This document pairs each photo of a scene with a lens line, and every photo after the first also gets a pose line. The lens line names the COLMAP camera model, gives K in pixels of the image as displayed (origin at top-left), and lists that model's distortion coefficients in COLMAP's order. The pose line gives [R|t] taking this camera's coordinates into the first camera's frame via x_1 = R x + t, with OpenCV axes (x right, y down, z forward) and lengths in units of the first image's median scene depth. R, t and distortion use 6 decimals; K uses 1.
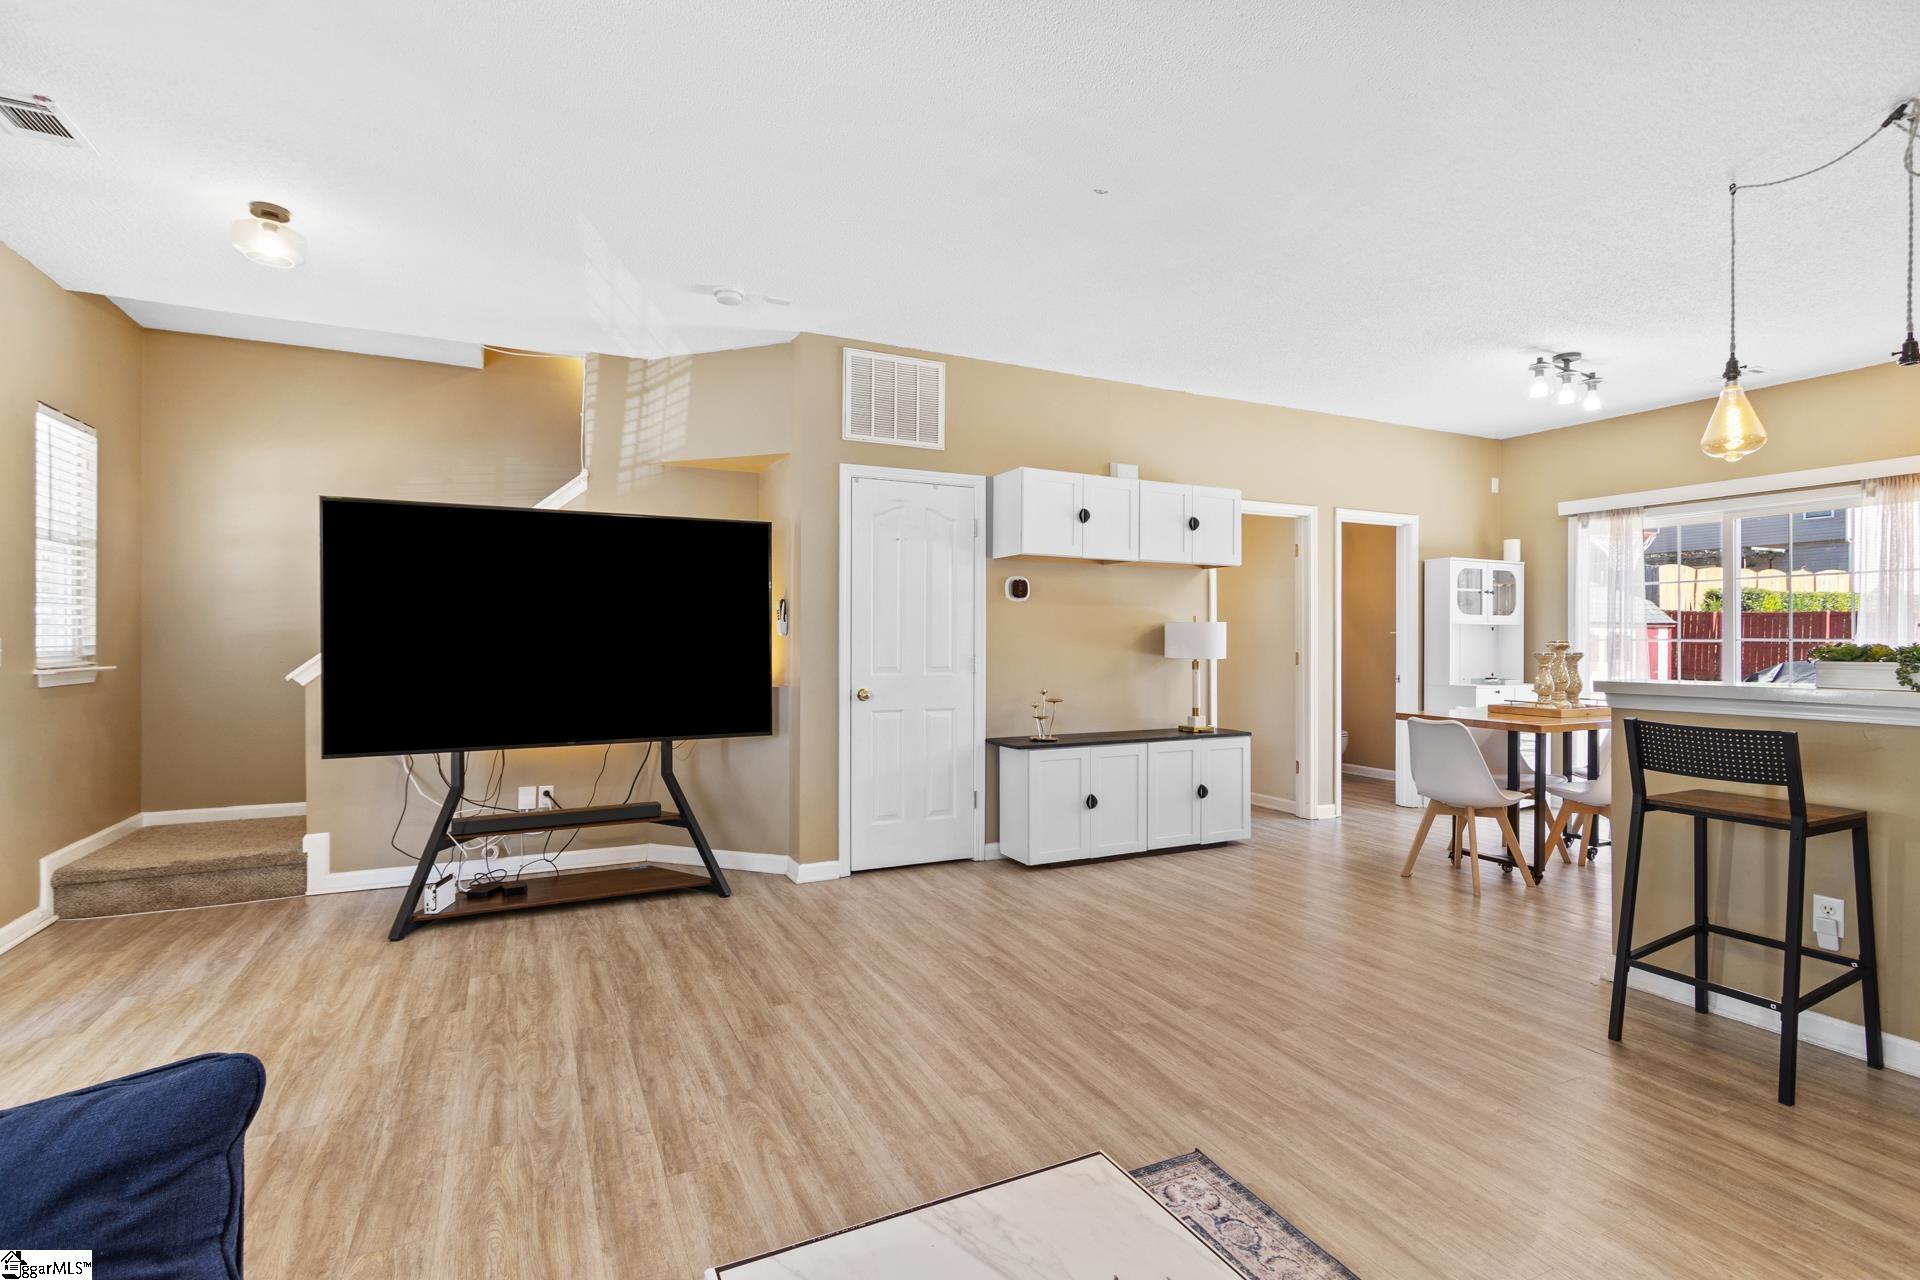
lens RADIAL K [[878.0, 0, 952.1], [0, 878.0, 634.4], [0, 0, 1]] dist [0.003621, -0.000542]
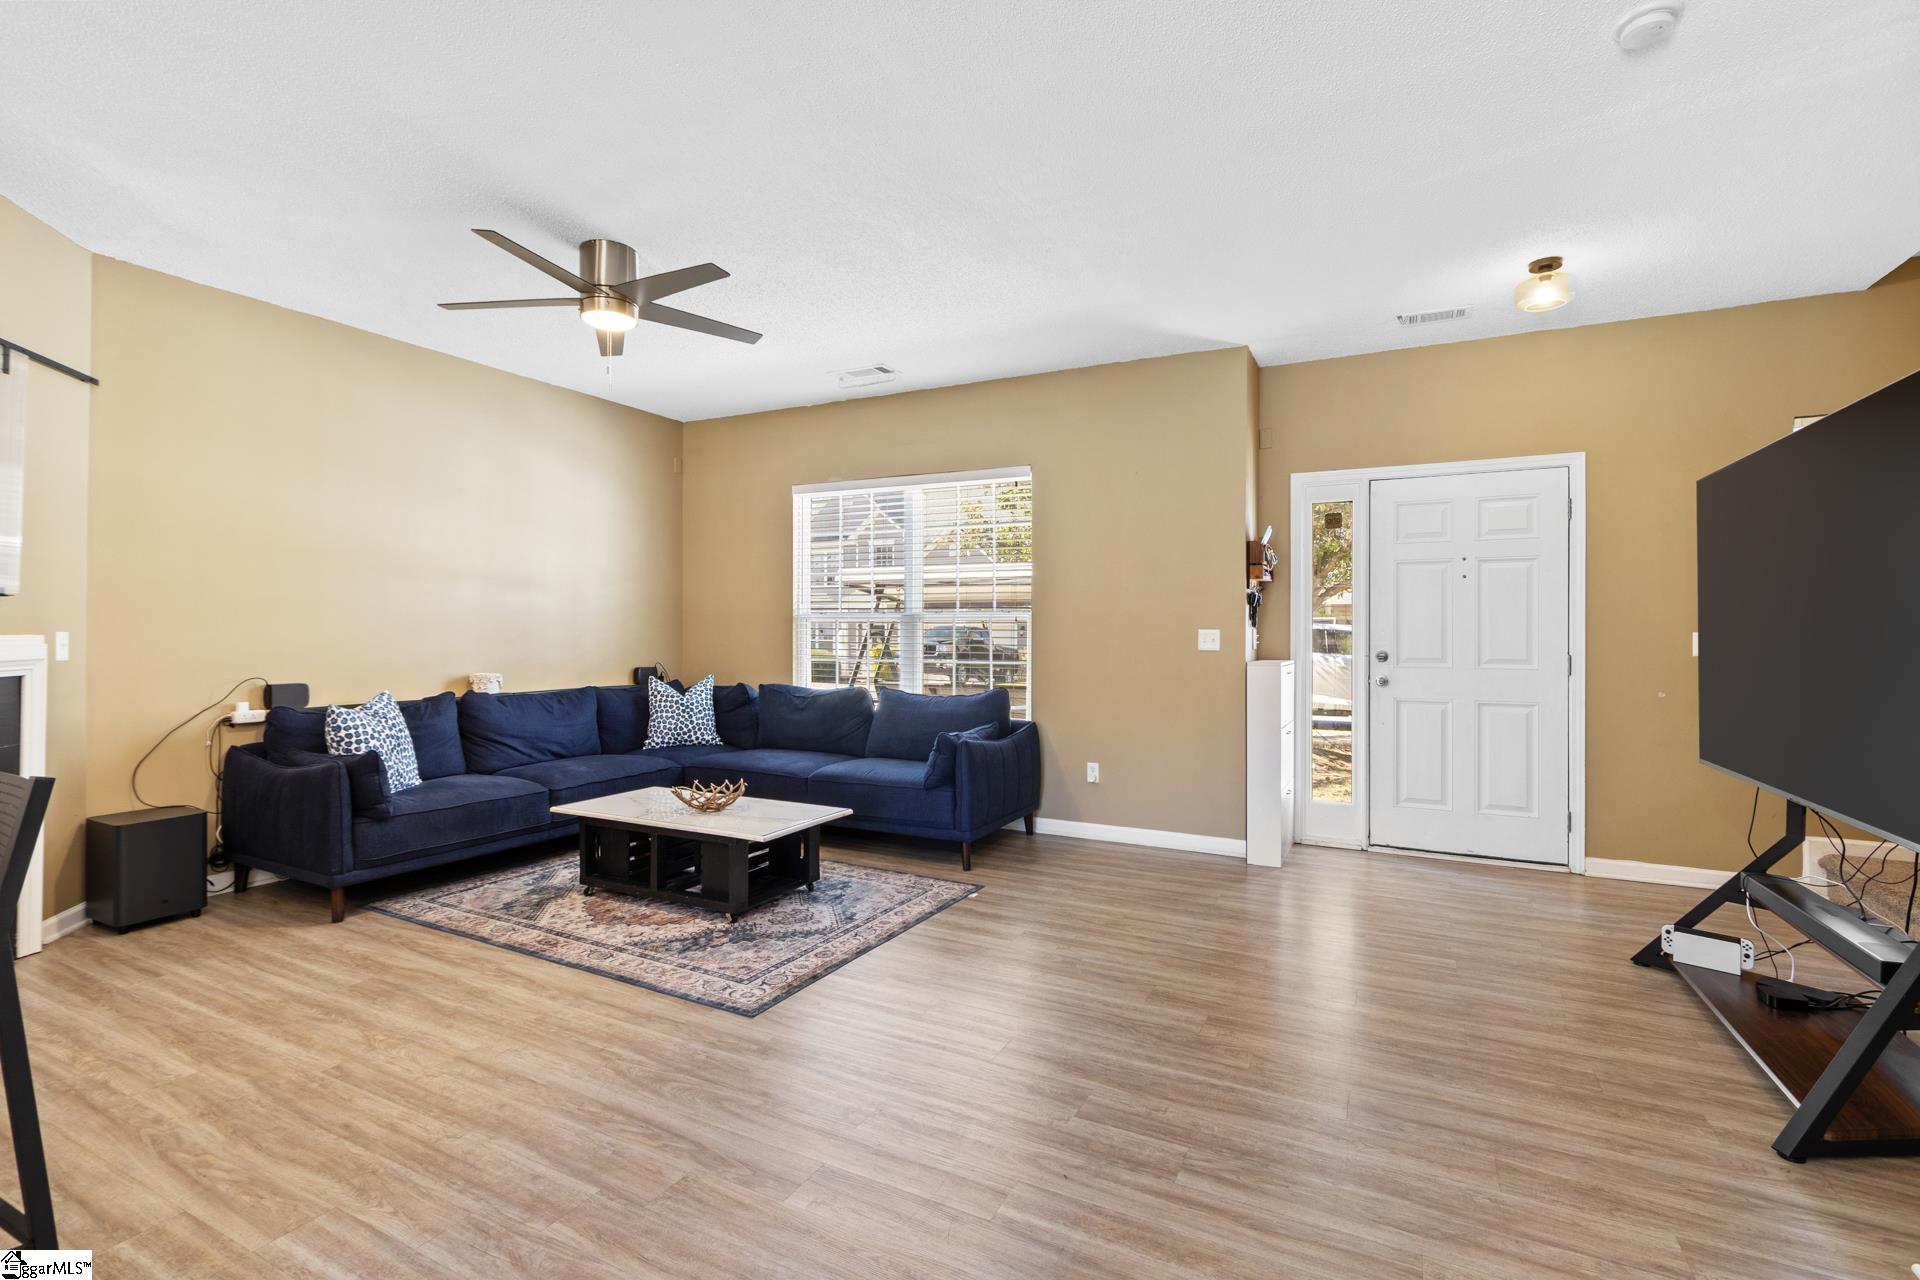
lens RADIAL K [[878.0, 0, 949.4], [0, 878.0, 635.3], [0, 0, 1]] dist [0.003621, -0.000542]
pose [[-0.803778, -0.001534, -0.594928, 0.735303], [-0.001610, 0.999999, -0.000403, 0.013567], [0.594928, 0.000634, -0.803779, 1.989535]]
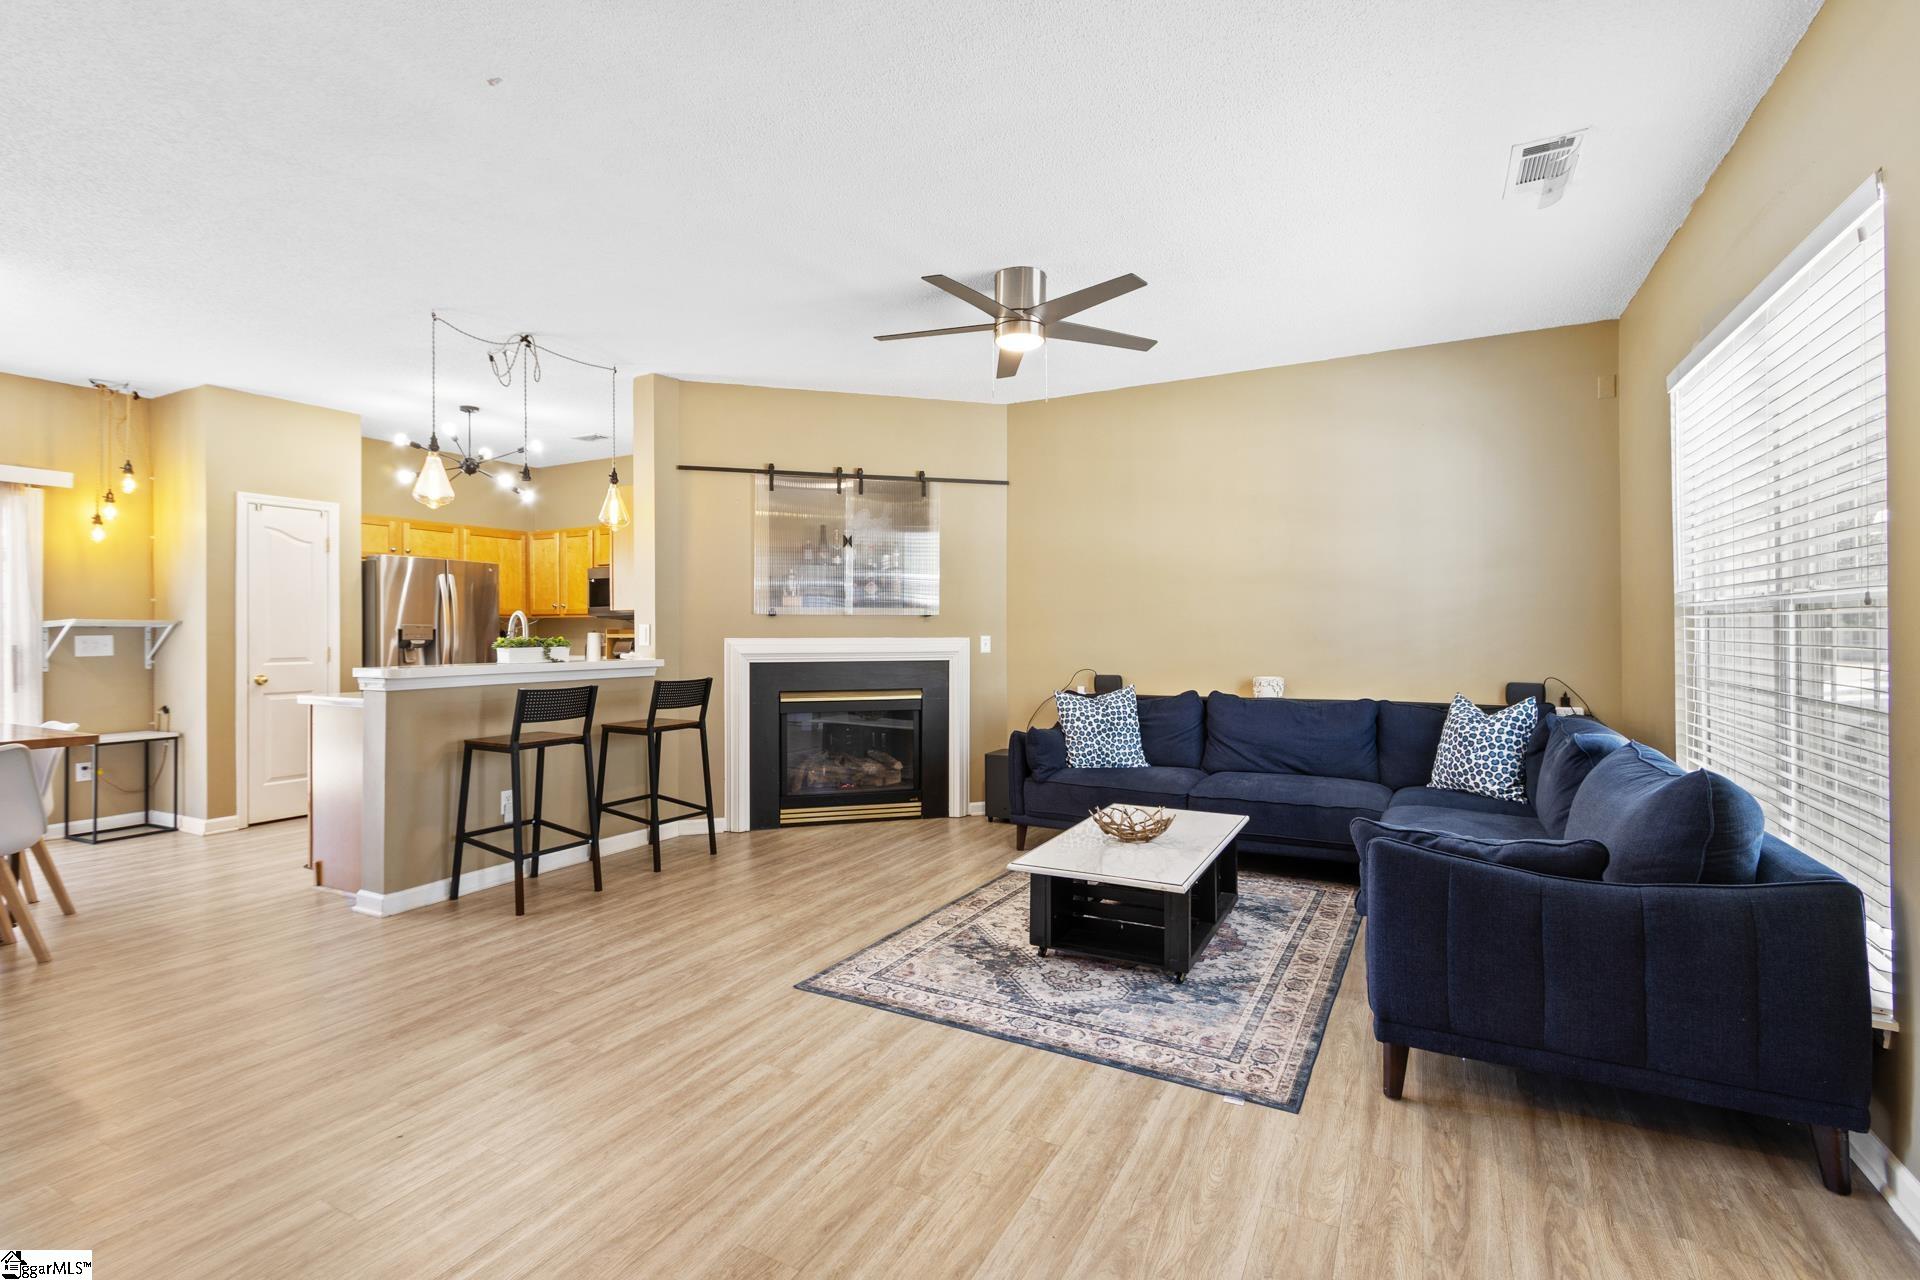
lens RADIAL K [[878.0, 0, 955.7], [0, 878.0, 632.1], [0, 0, 1]] dist [0.003621, -0.000542]
pose [[-0.587878, 0.002844, 0.808945, -0.928901], [-0.001612, 0.999988, -0.004687, 0.010571], [-0.808948, -0.004059, -0.587866, 1.455652]]
